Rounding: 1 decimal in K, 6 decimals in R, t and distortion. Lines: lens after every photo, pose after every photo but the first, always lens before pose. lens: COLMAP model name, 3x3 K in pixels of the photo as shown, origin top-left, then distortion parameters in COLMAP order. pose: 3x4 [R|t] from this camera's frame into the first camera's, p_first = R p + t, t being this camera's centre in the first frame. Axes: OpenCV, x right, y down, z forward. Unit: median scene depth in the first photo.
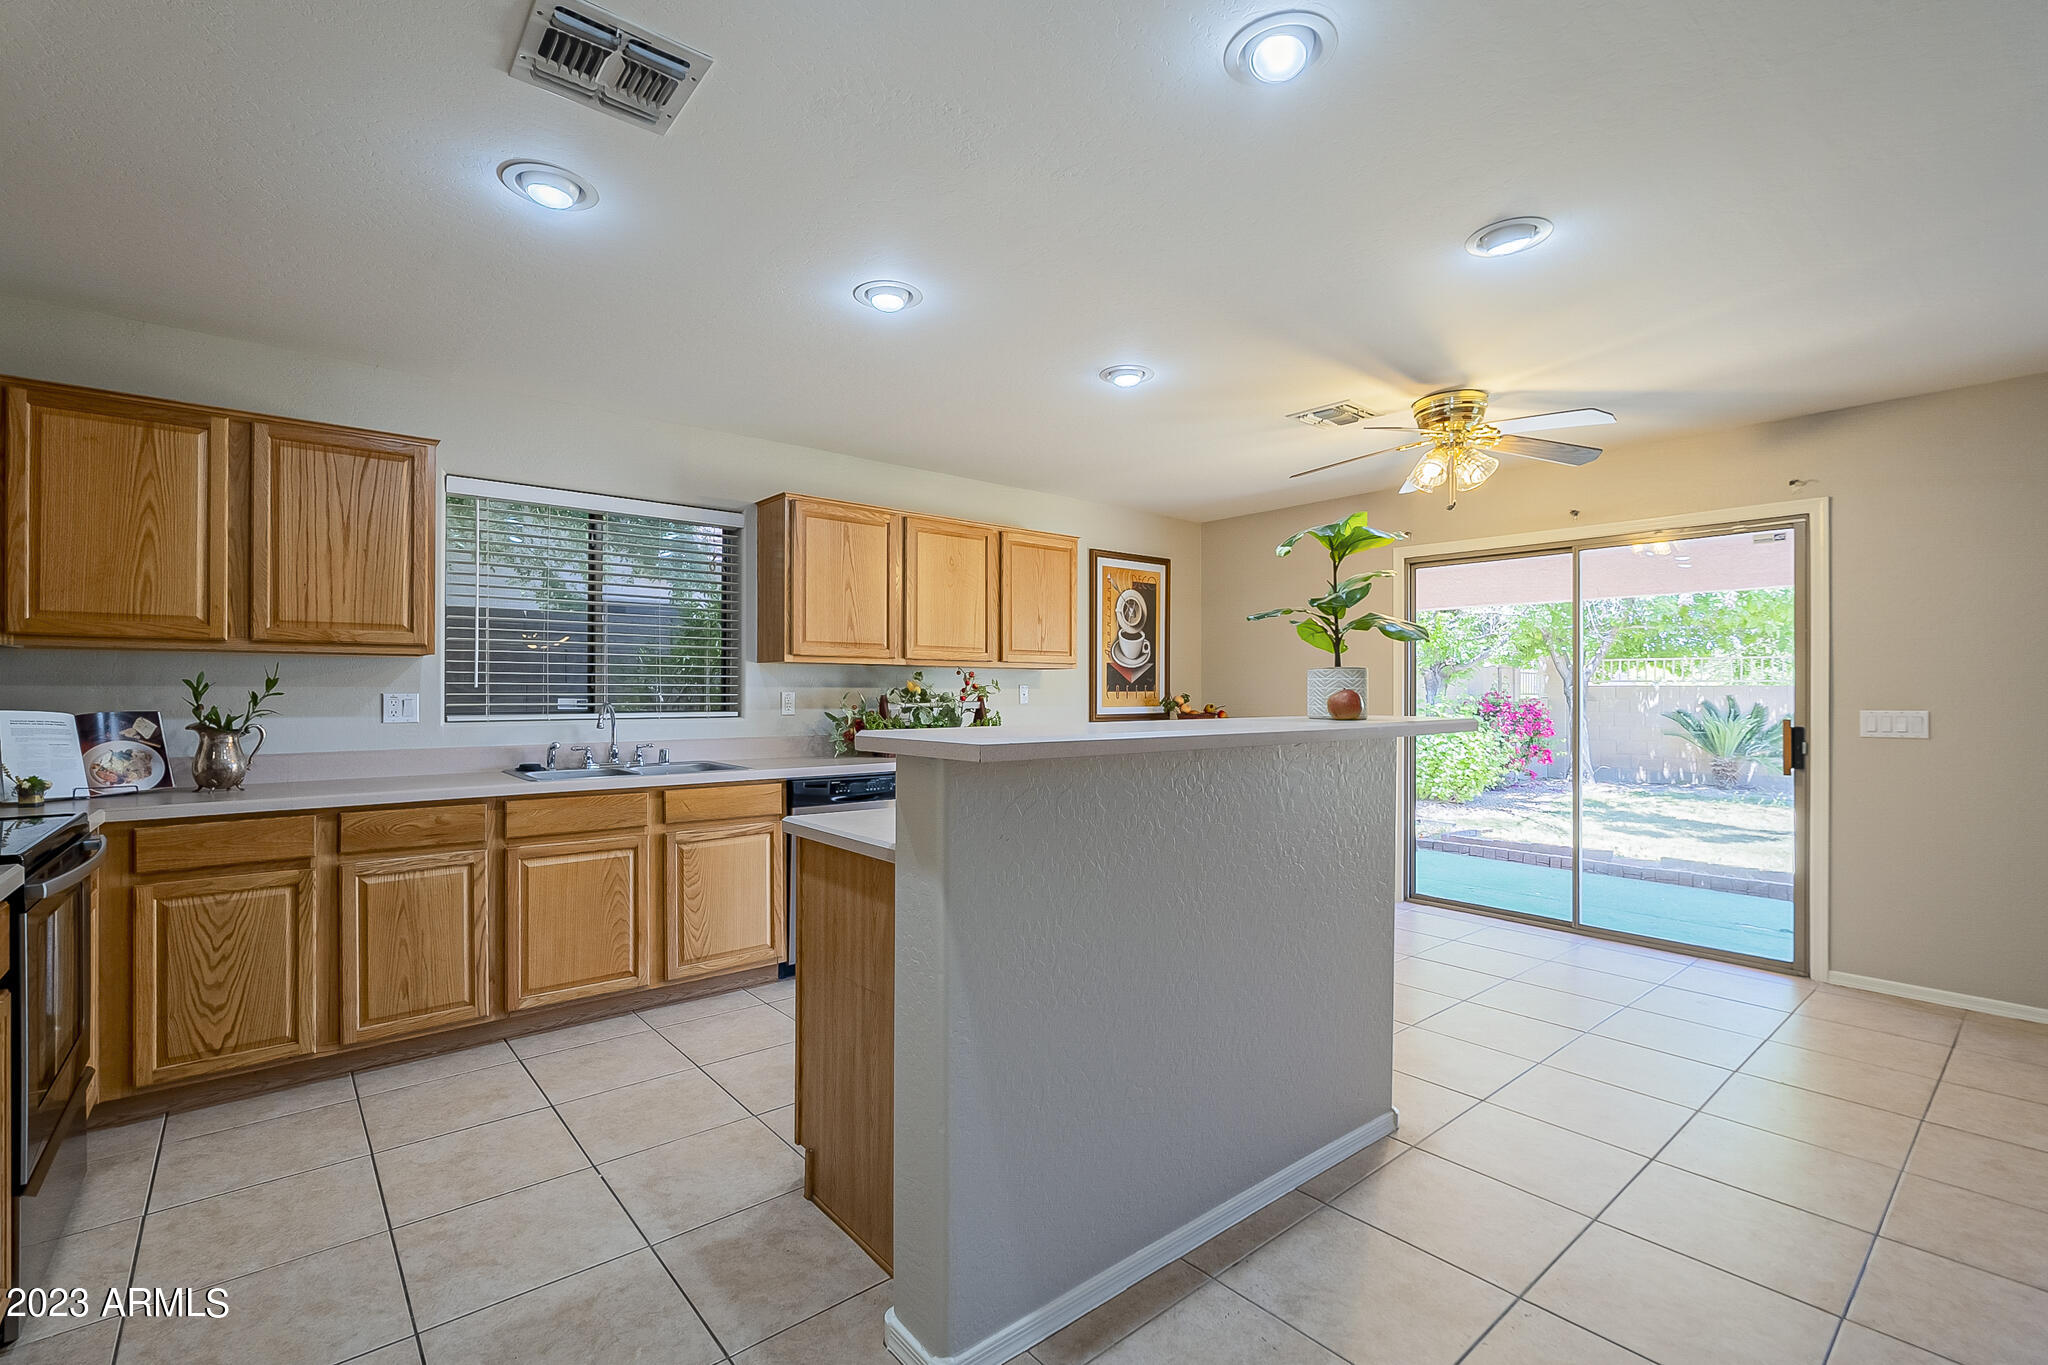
lens RADIAL K [[907.2, 0, 1021.8], [0, 907.2, 692.5], [0, 0, 1]] dist [0.002802, 0.000232]
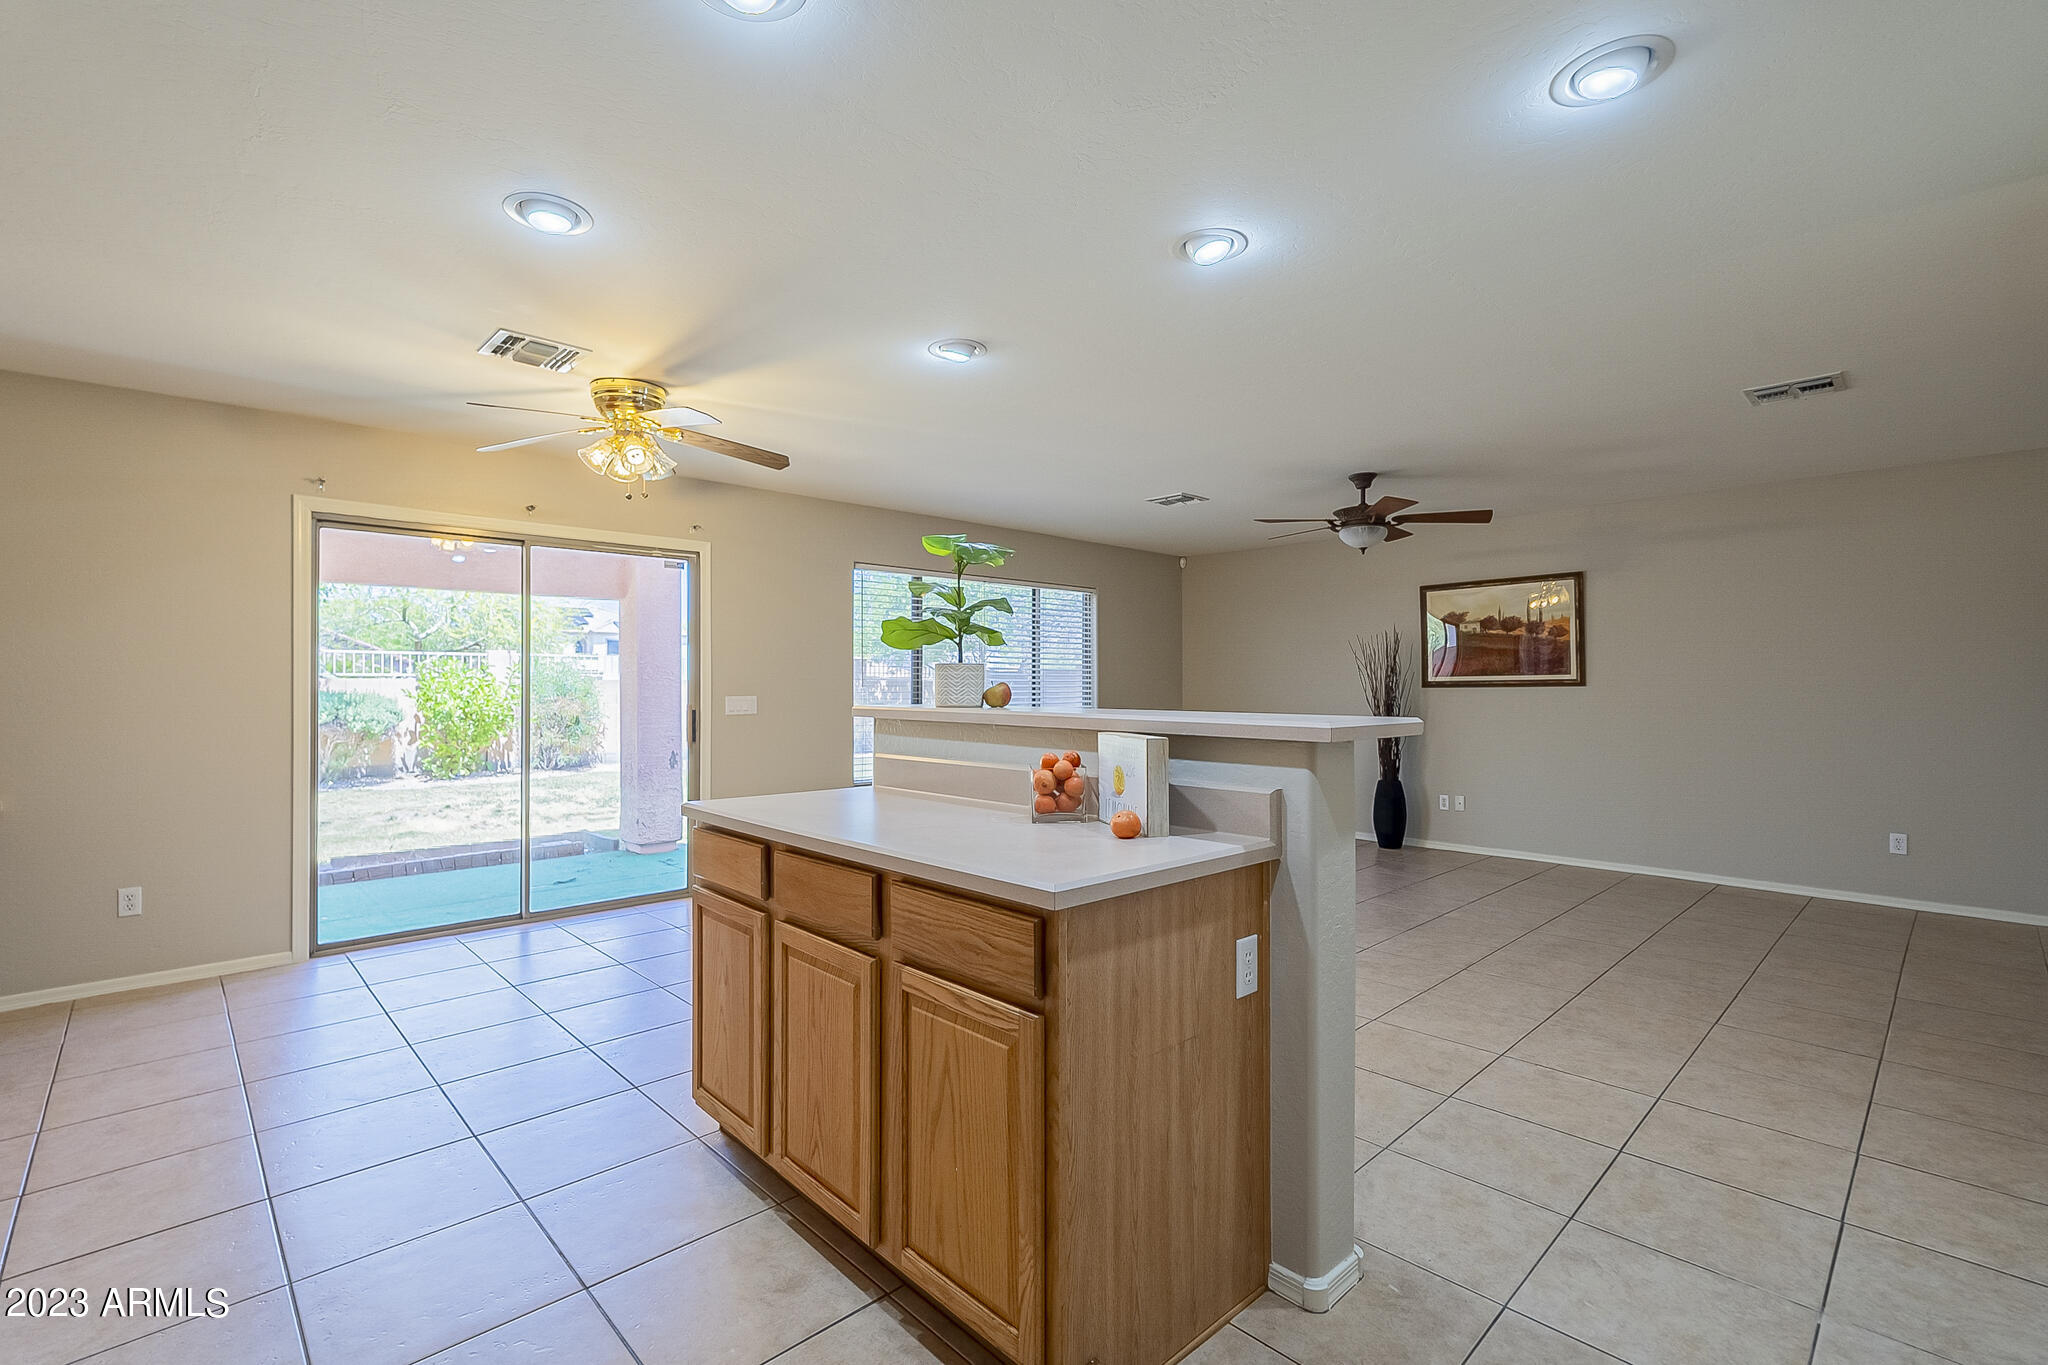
lens RADIAL K [[908.3, 0, 1009.5], [0, 908.3, 685.4], [0, 0, 1]] dist [0.000688, 0.000103]
pose [[-0.055974, -0.002196, 0.998430, -0.340130], [0.002787, 0.999993, 0.002356, -0.000610], [-0.998428, 0.002915, -0.055967, 0.413196]]
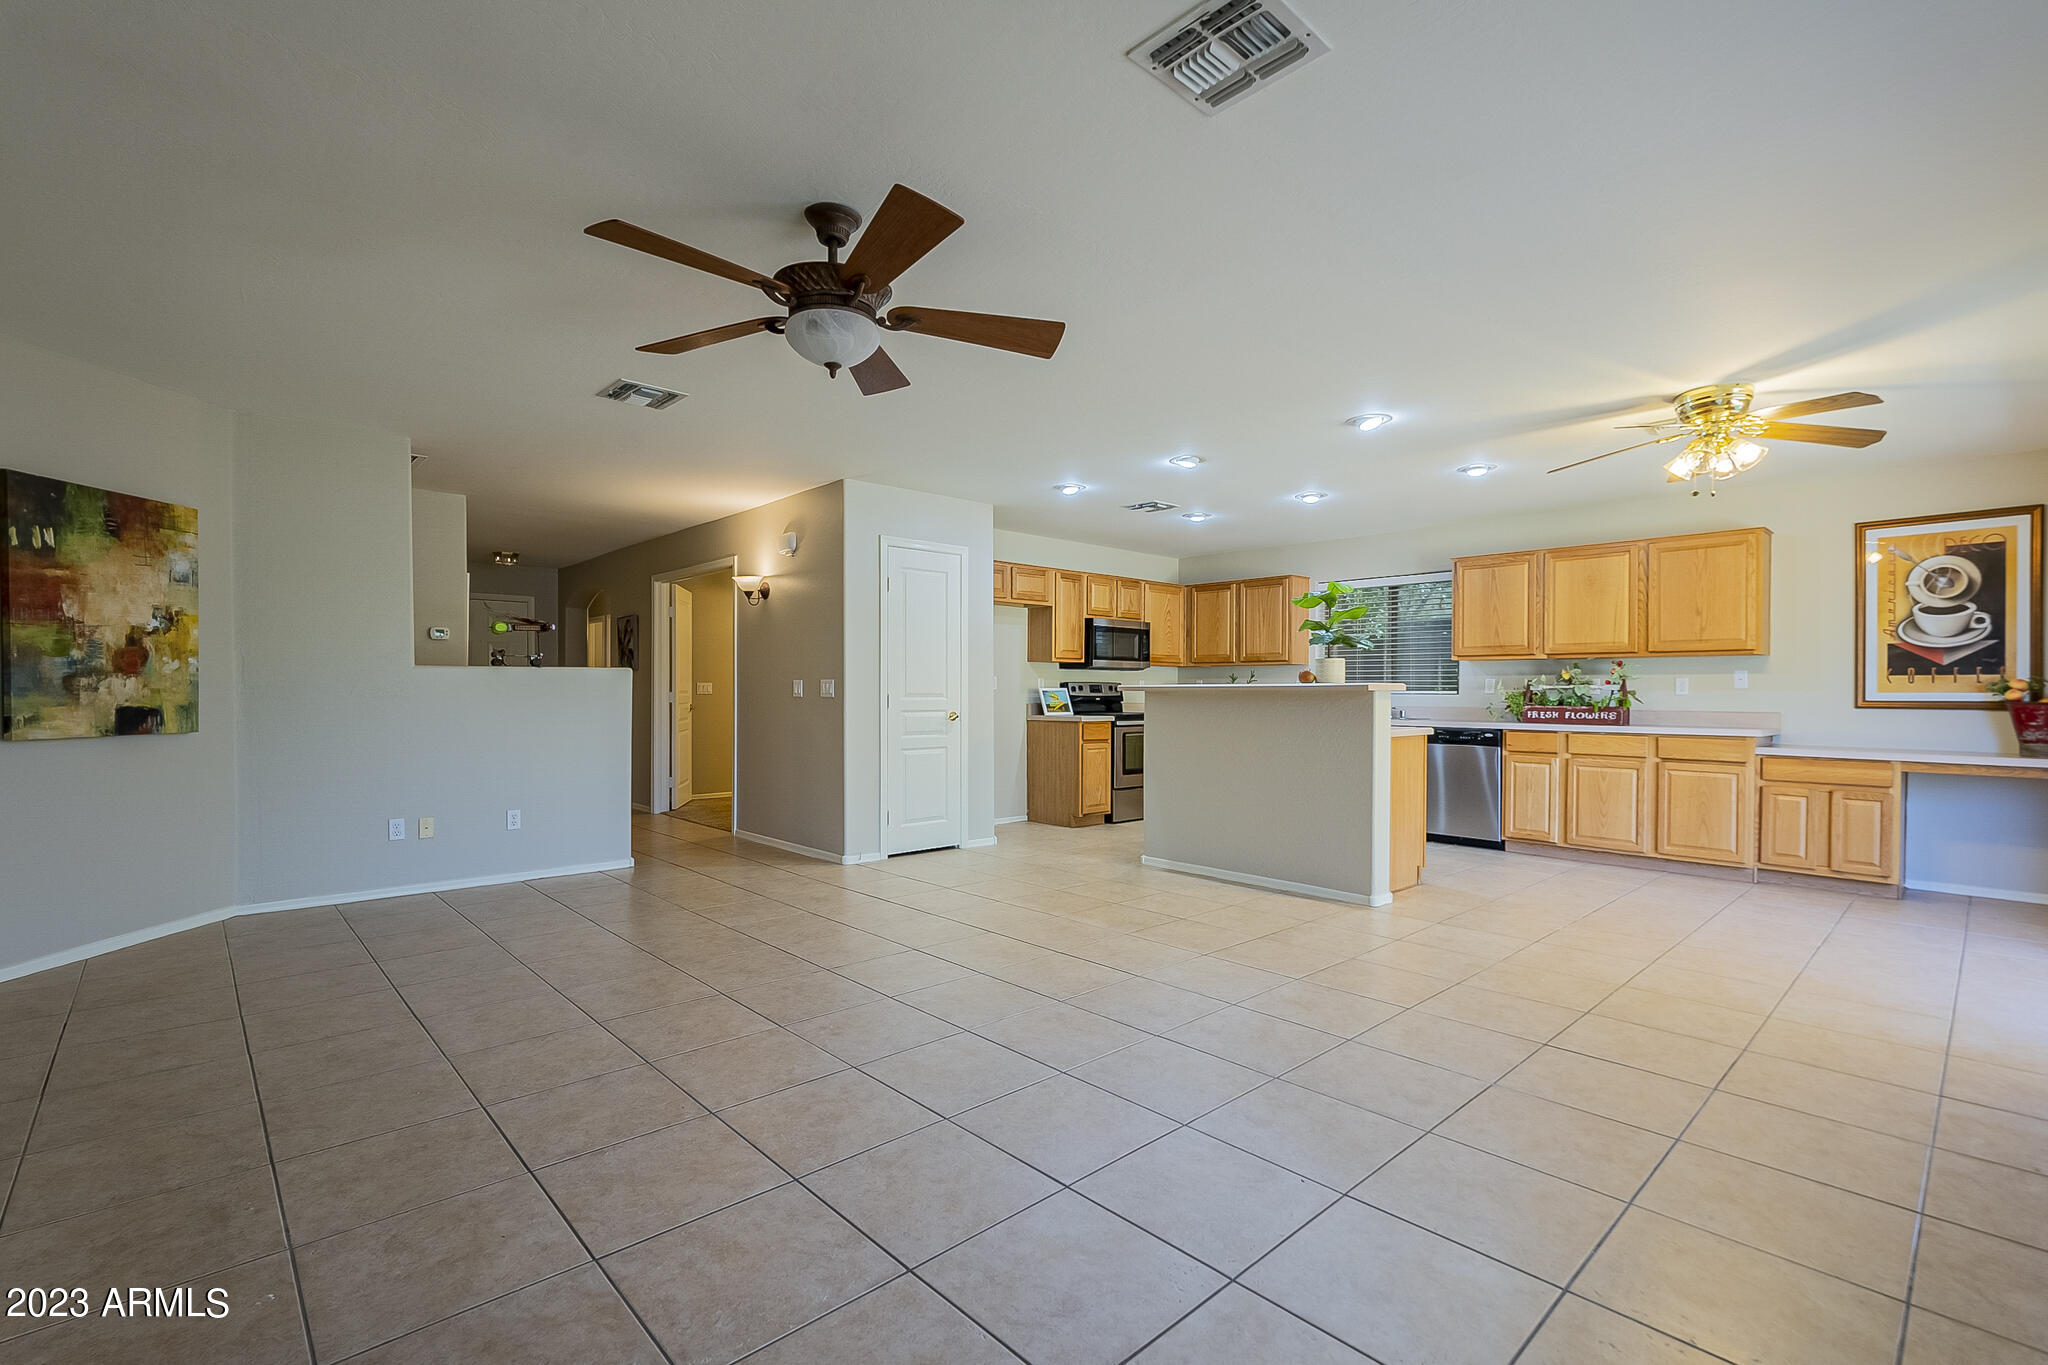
lens RADIAL K [[907.2, 0, 1021.8], [0, 907.2, 692.5], [0, 0, 1]] dist [0.002802, 0.000232]
pose [[0.050628, 0.000935, -0.998717, 0.955245], [-0.006771, 0.999977, 0.000593, 0.021359], [0.998695, 0.006732, 0.050634, 0.090583]]
